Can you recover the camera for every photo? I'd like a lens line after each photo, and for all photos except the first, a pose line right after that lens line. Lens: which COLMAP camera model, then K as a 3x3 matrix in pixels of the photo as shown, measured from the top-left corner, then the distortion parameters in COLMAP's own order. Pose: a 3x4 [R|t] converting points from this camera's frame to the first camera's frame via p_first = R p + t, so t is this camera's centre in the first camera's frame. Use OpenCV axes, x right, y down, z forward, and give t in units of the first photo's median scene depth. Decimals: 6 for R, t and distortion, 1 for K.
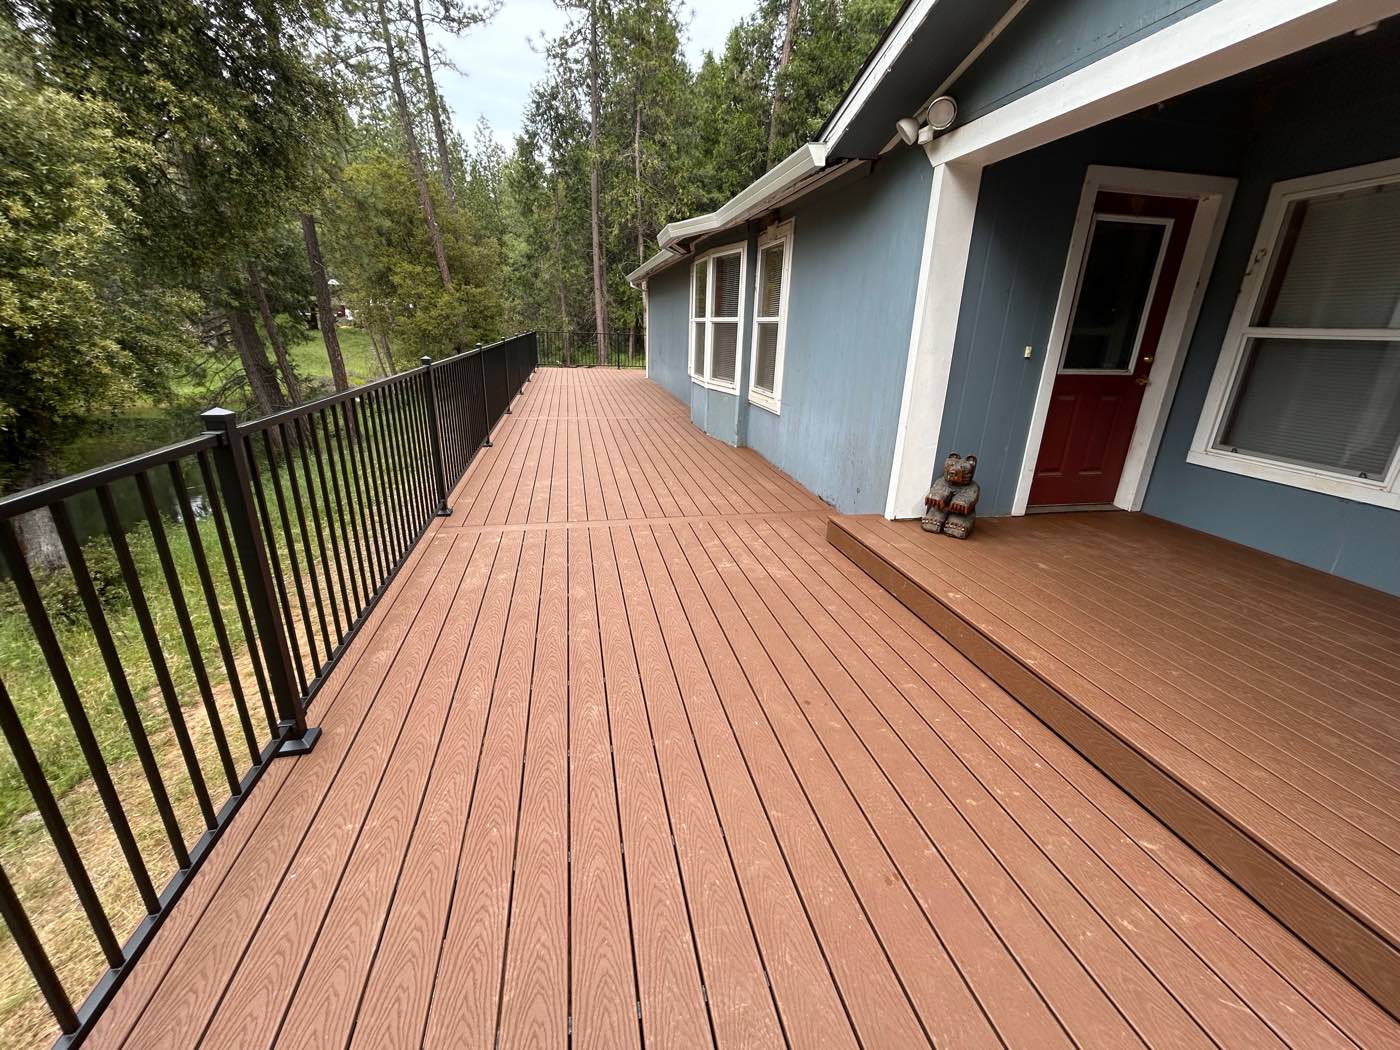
lens RADIAL K [[563.5, 0, 695.7], [0, 563.5, 523.2], [0, 0, 1]] dist [-0.002908, 0.000452]
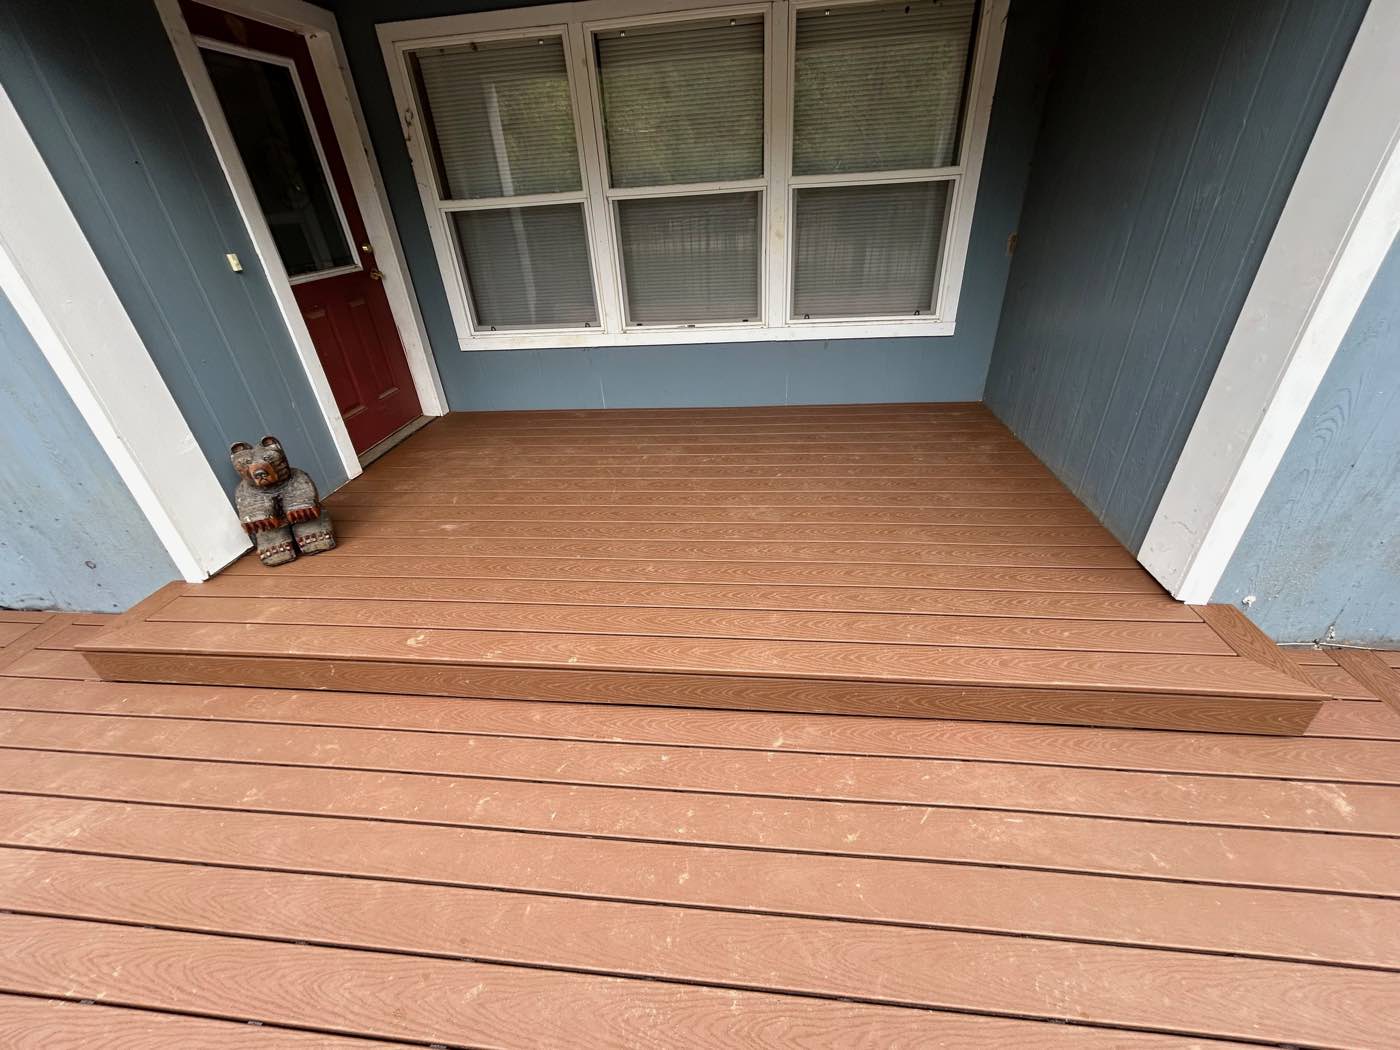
lens RADIAL K [[563.5, 0, 695.7], [0, 563.5, 523.2], [0, 0, 1]] dist [-0.002908, 0.000452]
pose [[0.306973, -0.524055, 0.794439, 0.066378], [0.374511, 0.833911, 0.405381, -0.112967], [-0.874934, 0.173085, 0.452253, 0.274170]]
